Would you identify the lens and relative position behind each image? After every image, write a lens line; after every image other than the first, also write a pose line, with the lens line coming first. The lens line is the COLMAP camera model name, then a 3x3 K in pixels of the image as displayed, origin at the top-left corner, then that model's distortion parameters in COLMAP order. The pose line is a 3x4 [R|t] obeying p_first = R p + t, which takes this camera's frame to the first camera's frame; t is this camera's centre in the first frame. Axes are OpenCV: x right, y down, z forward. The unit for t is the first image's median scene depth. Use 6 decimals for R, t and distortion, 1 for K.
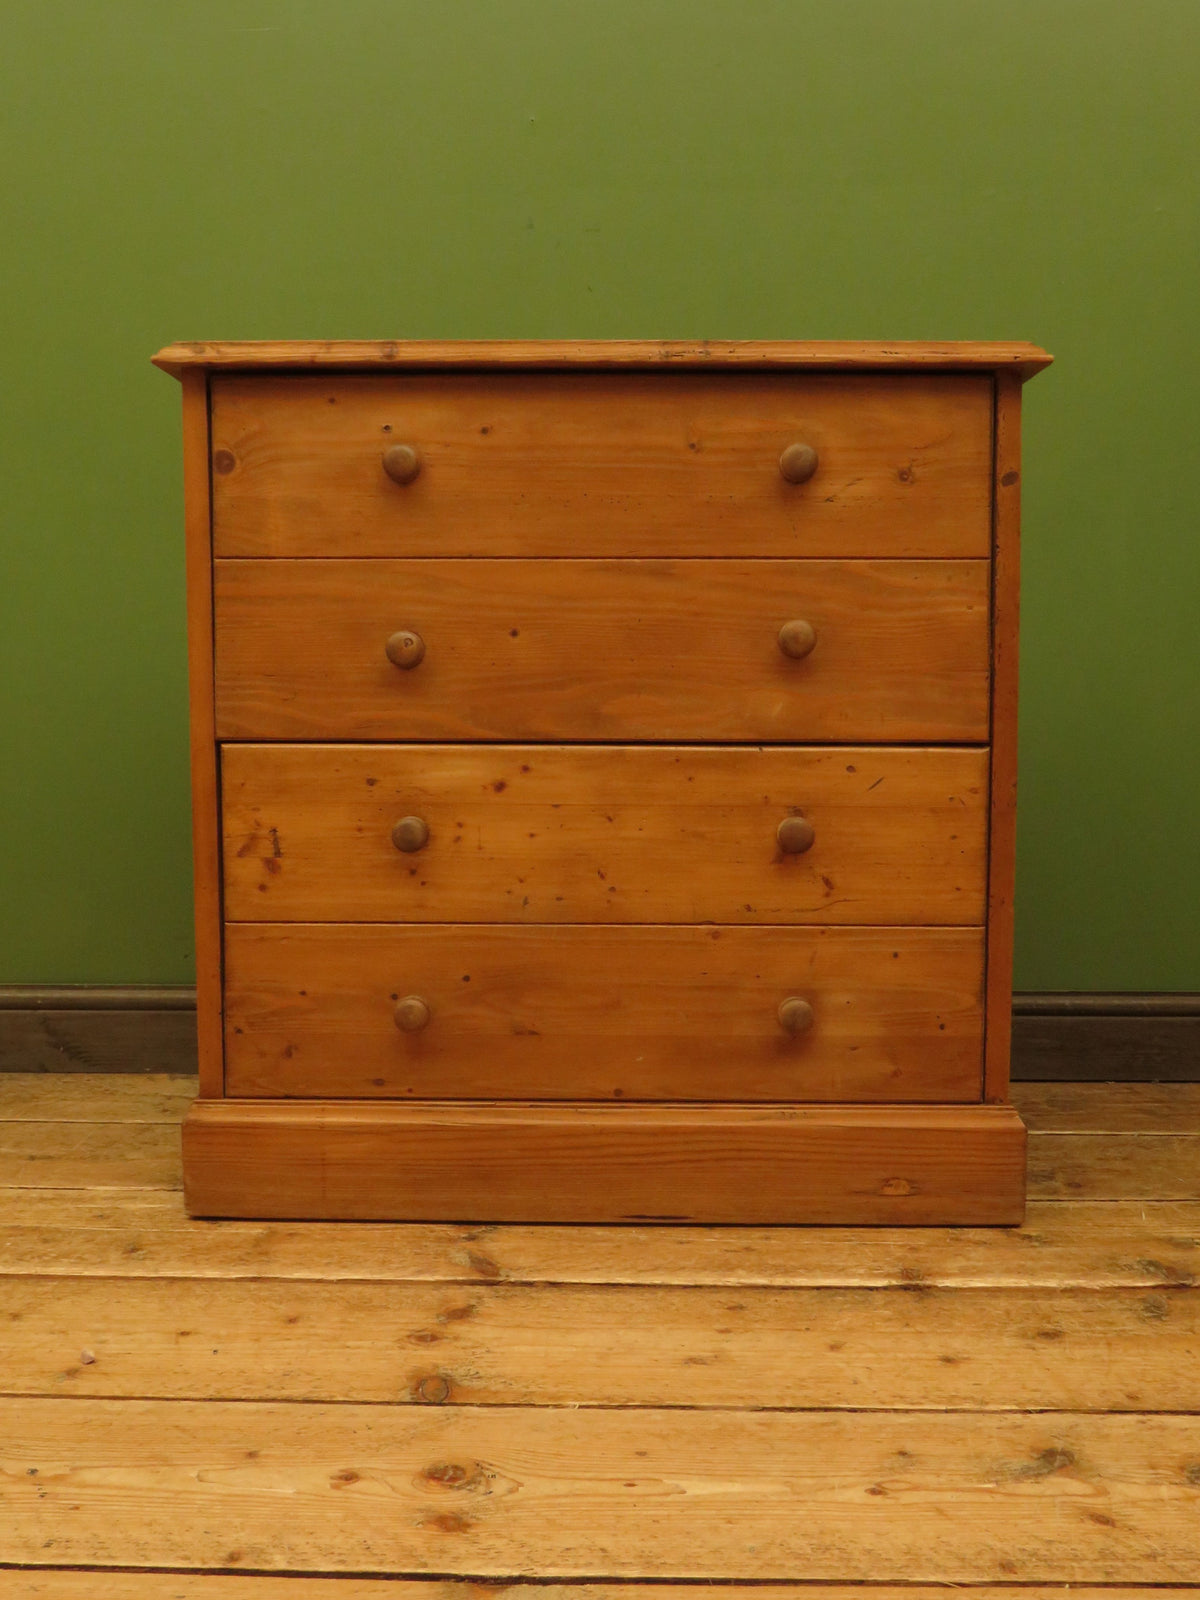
lens RADIAL K [[1557.9, 0, 598.3], [0, 1557.9, 777.3], [0, 0, 1]] dist [-0.061333, 0.003971]
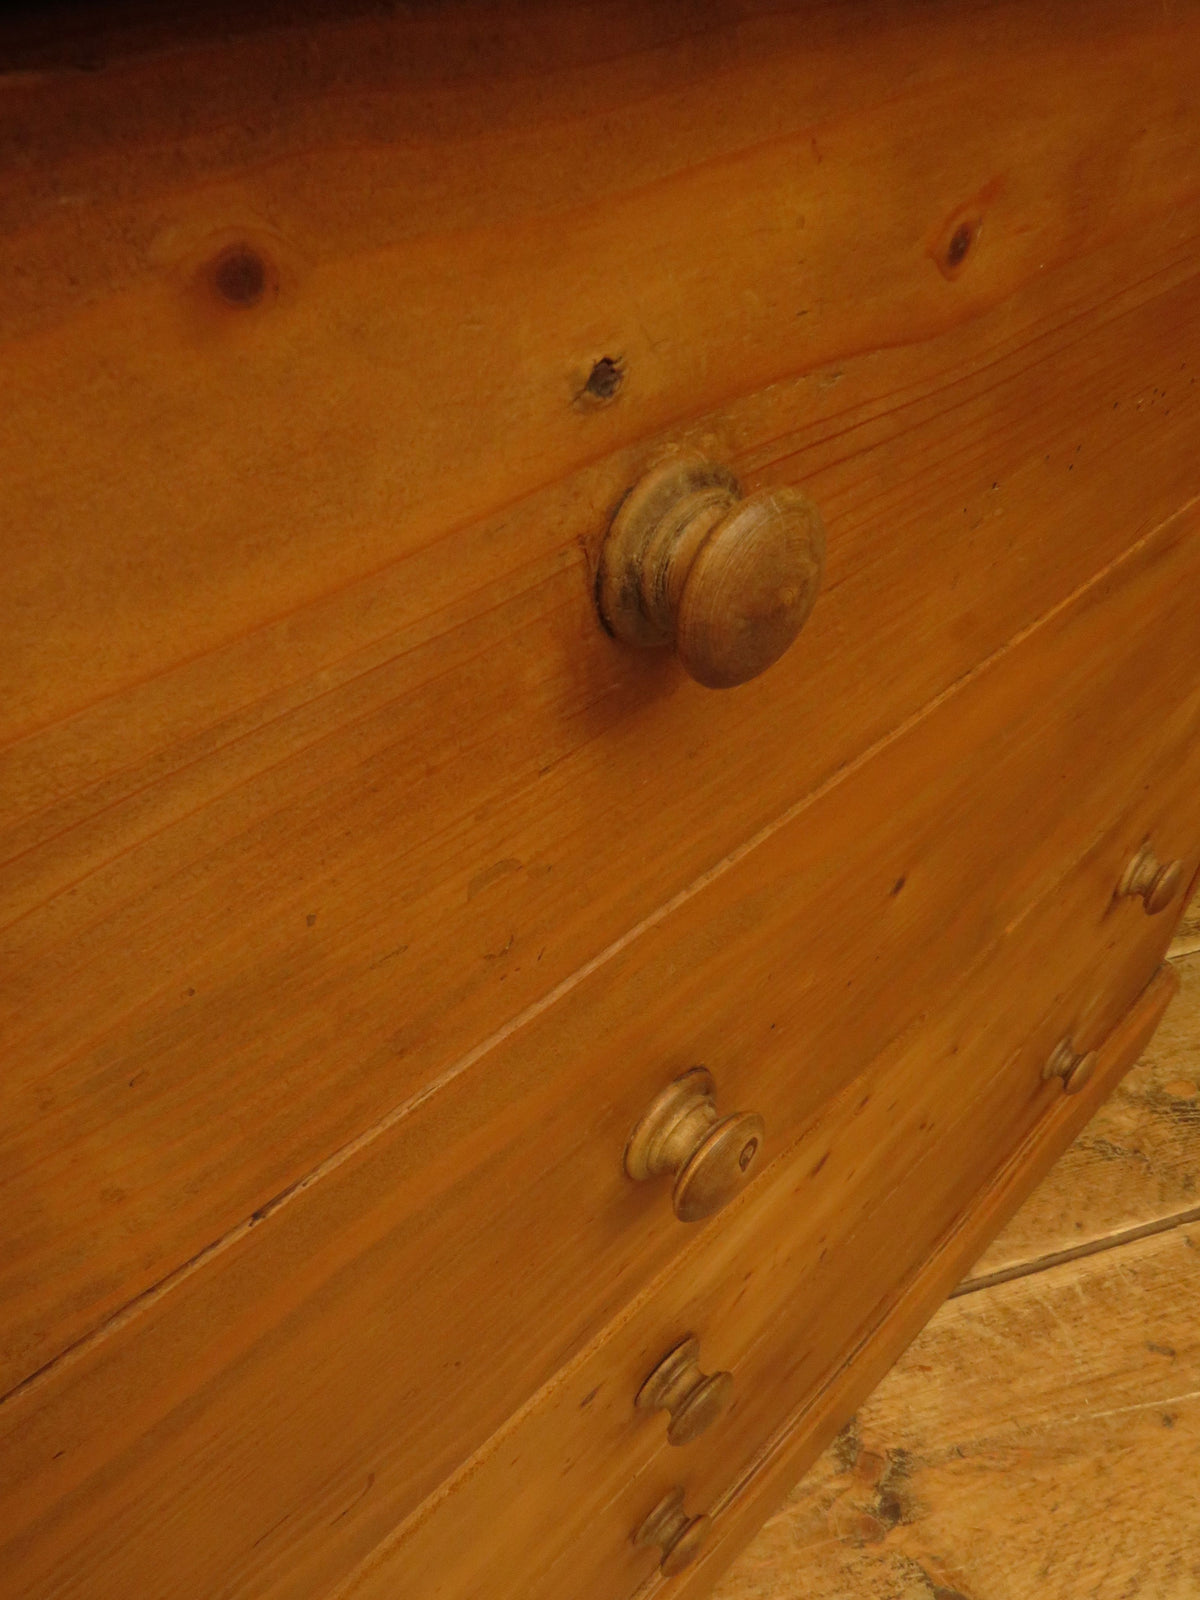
lens RADIAL K [[1148.6, 0, 594.0], [0, 1148.6, 792.0], [0, 0, 1]] dist [-0.043164, 0.026660]
pose [[0.720999, -0.477049, 0.502579, -0.209392], [0.073818, 0.774039, 0.628820, -0.260971], [-0.688993, -0.416280, 0.593296, 0.911454]]
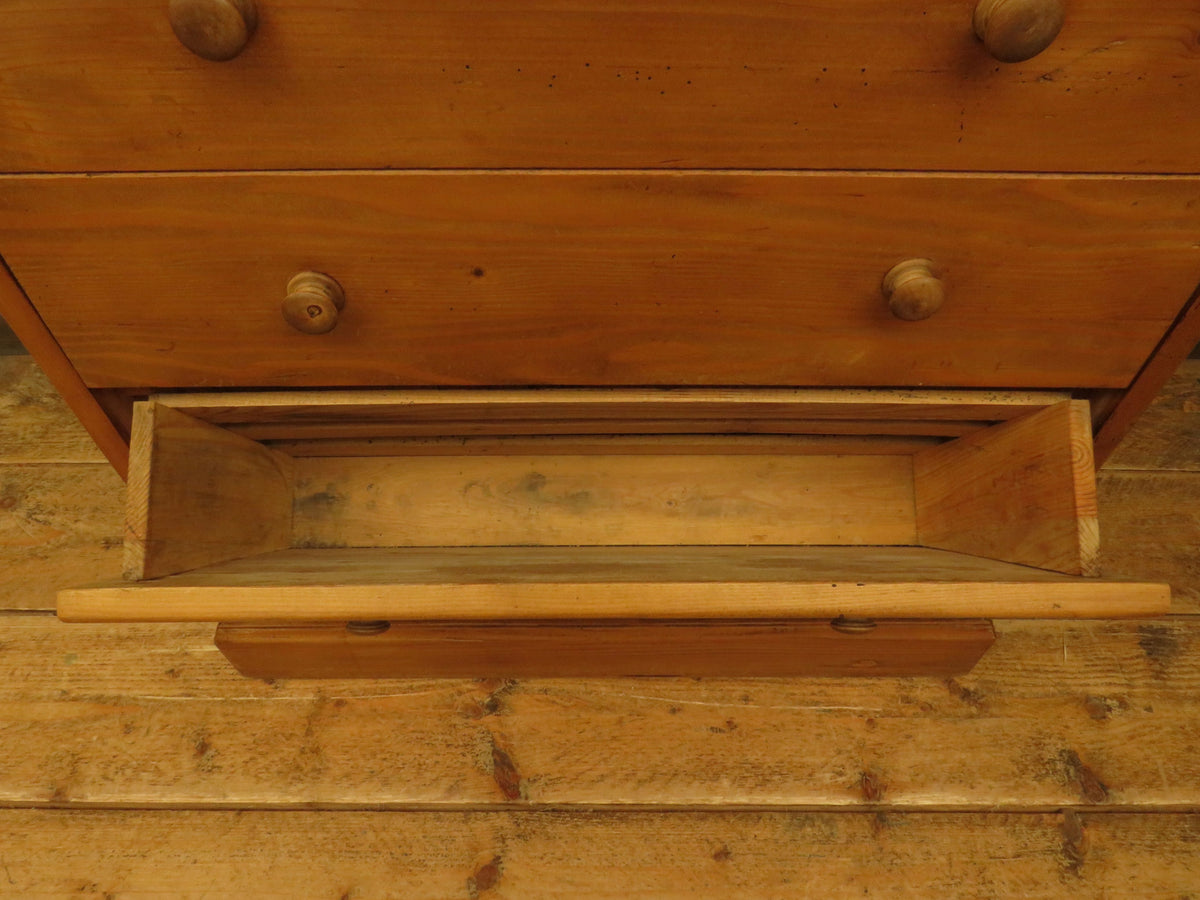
lens RADIAL K [[853.9, 0, 598.2], [0, 853.9, 454.2], [0, 0, 1]] dist [-0.025366, -0.003205]
pose [[0.999879, -0.009428, 0.012368, -0.009144], [-0.002888, 0.668860, 0.743383, -0.304674], [-0.015281, -0.743329, 0.668751, 0.707132]]
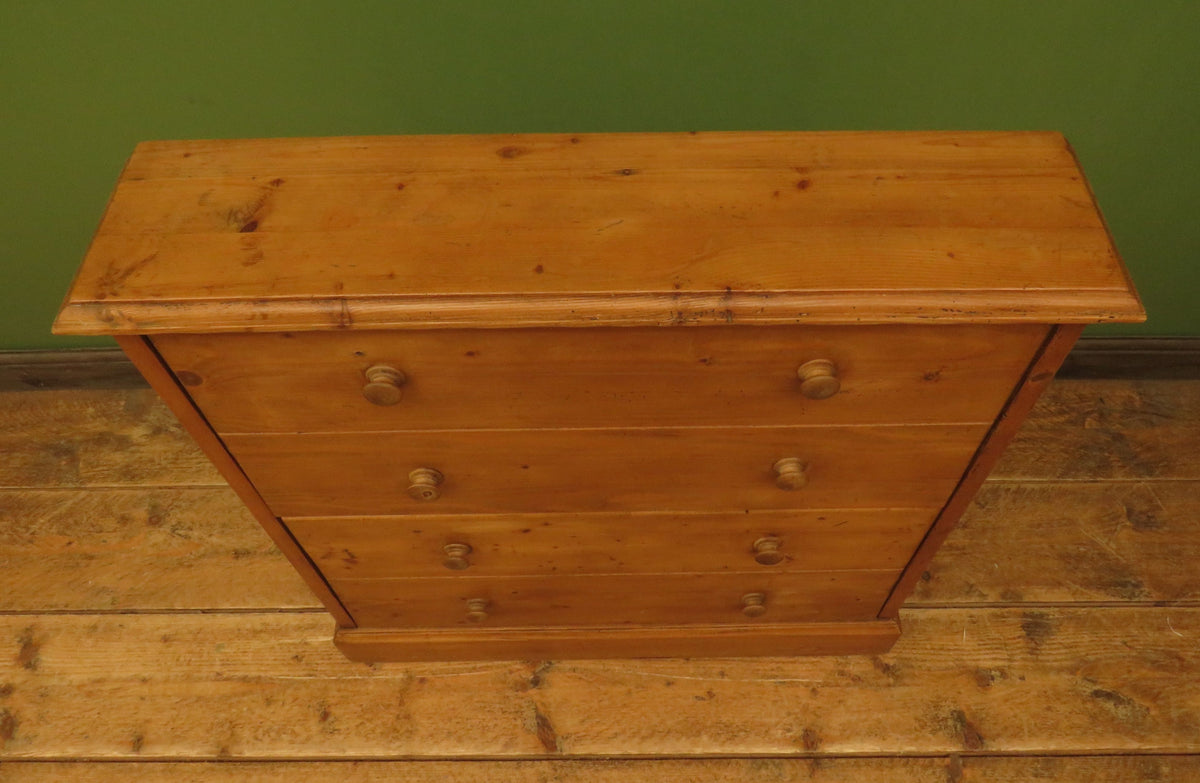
lens RADIAL K [[901.3, 0, 632.1], [0, 901.3, 366.3], [0, 0, 1]] dist [-0.051603, 0.023030]
pose [[0.999725, -0.021393, 0.009590, 0.014316], [0.006178, 0.635018, 0.772472, -0.608742], [-0.022616, -0.772201, 0.634976, 0.662594]]
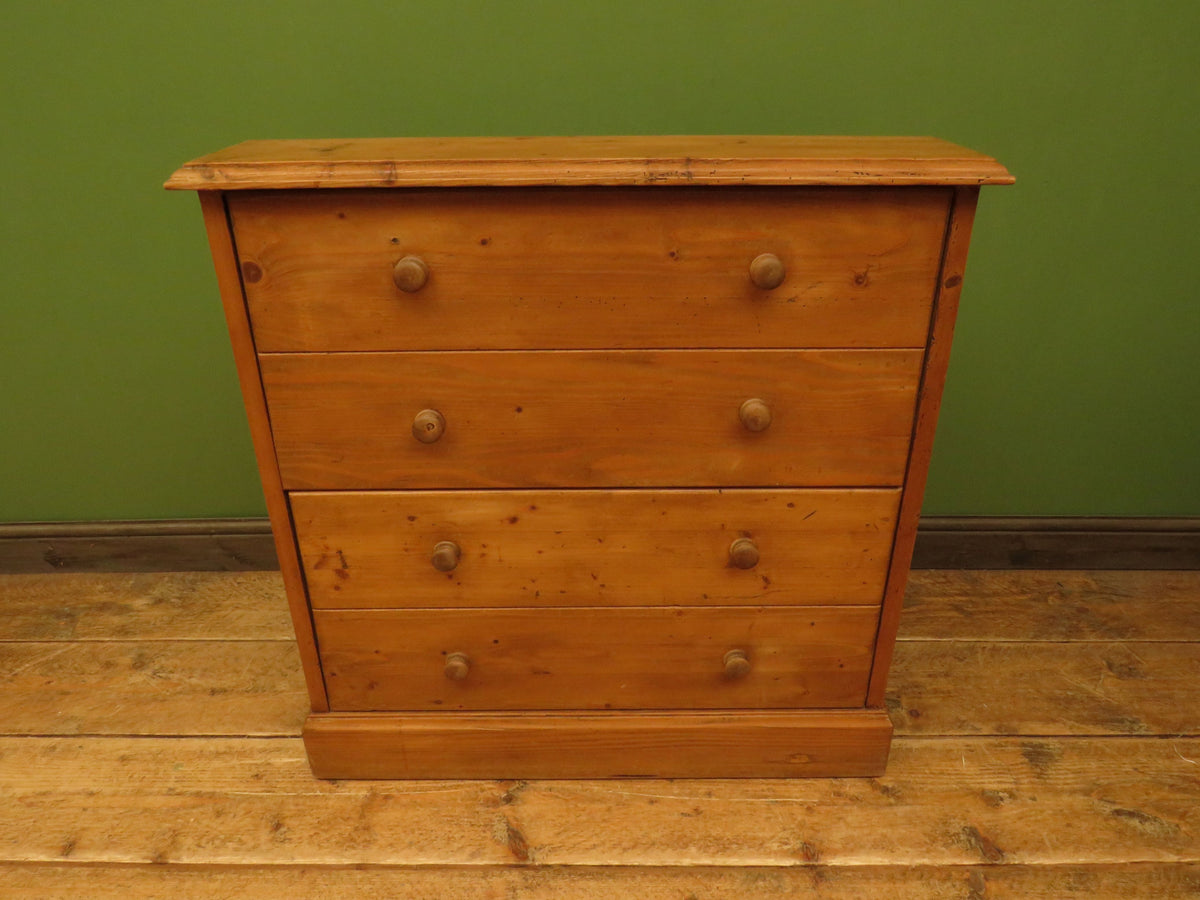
lens RADIAL K [[848.1, 0, 600.8], [0, 848.1, 446.4], [0, 0, 1]] dist [-0.038225, 0.001014]
pose [[0.999900, -0.012275, 0.007077, 0.003791], [0.008620, 0.923405, 0.383731, -0.315929], [-0.011245, -0.383632, 0.923418, 0.387406]]
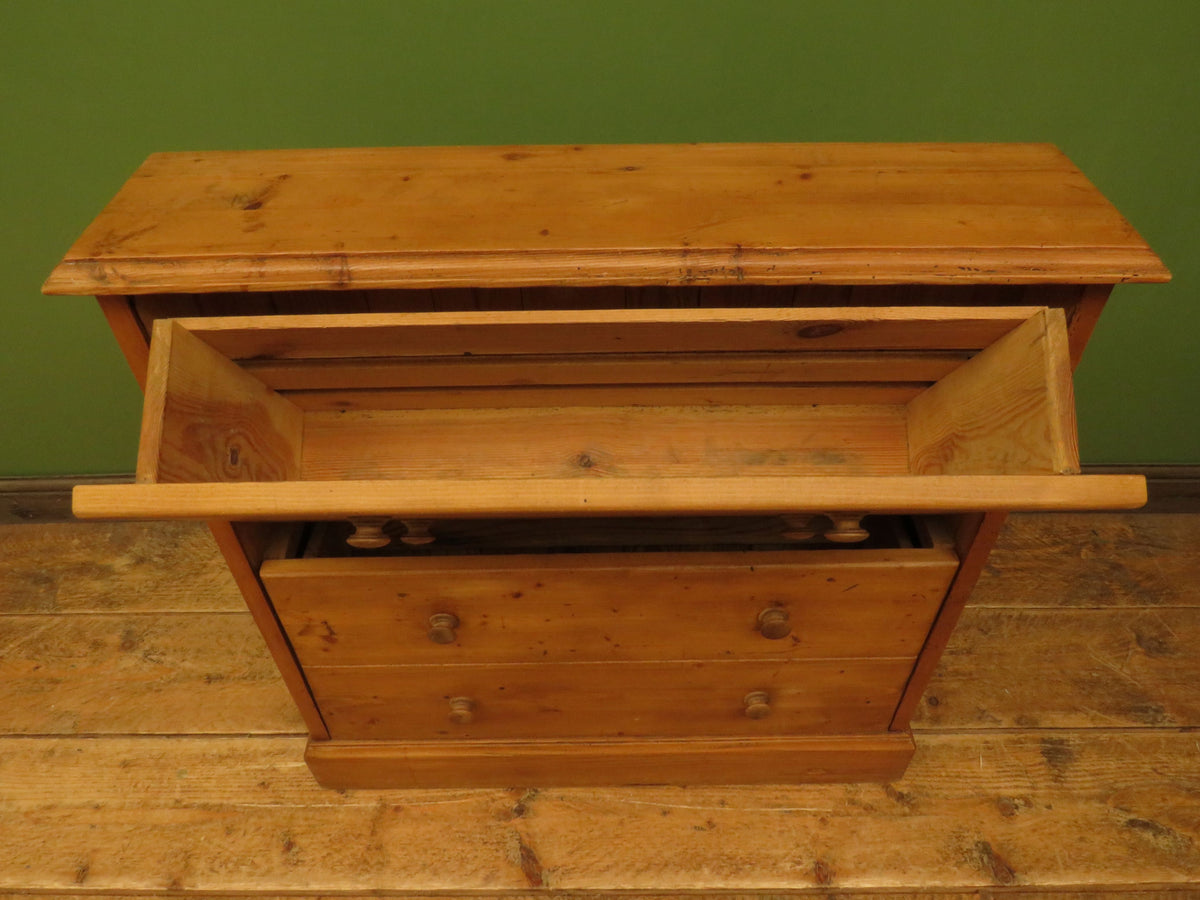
lens RADIAL K [[854.0, 0, 599.1], [0, 854.0, 442.9], [0, 0, 1]] dist [-0.041705, 0.007877]
pose [[0.999781, -0.020204, 0.005527, -0.005245], [0.012250, 0.778025, 0.628114, -0.468217], [-0.016991, -0.627909, 0.778102, 0.592842]]
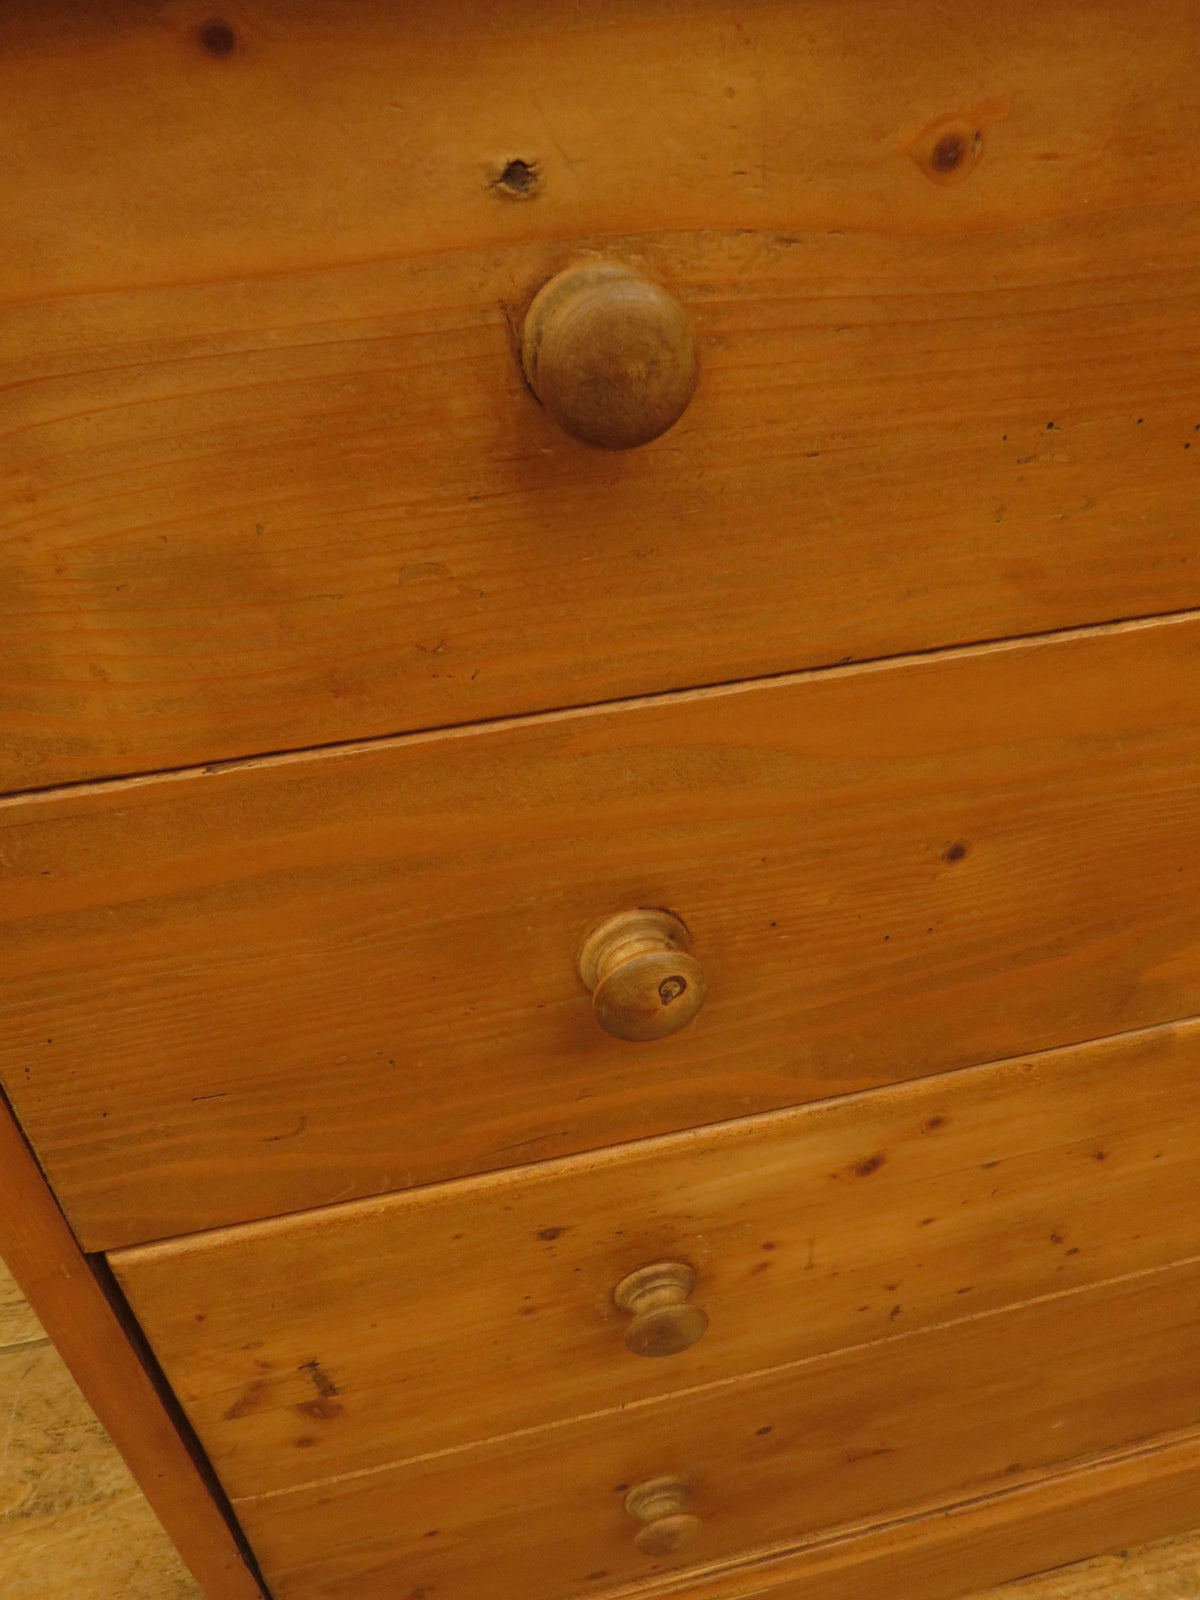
lens RADIAL K [[1138.5, 0, 570.5], [0, 1138.5, 785.7], [0, 0, 1]] dist [-0.025366, -0.003205]
pose [[0.974881, -0.167006, 0.147361, -0.164150], [0.070259, 0.858442, 0.508075, -0.229281], [-0.211353, -0.484959, 0.848613, 0.824099]]
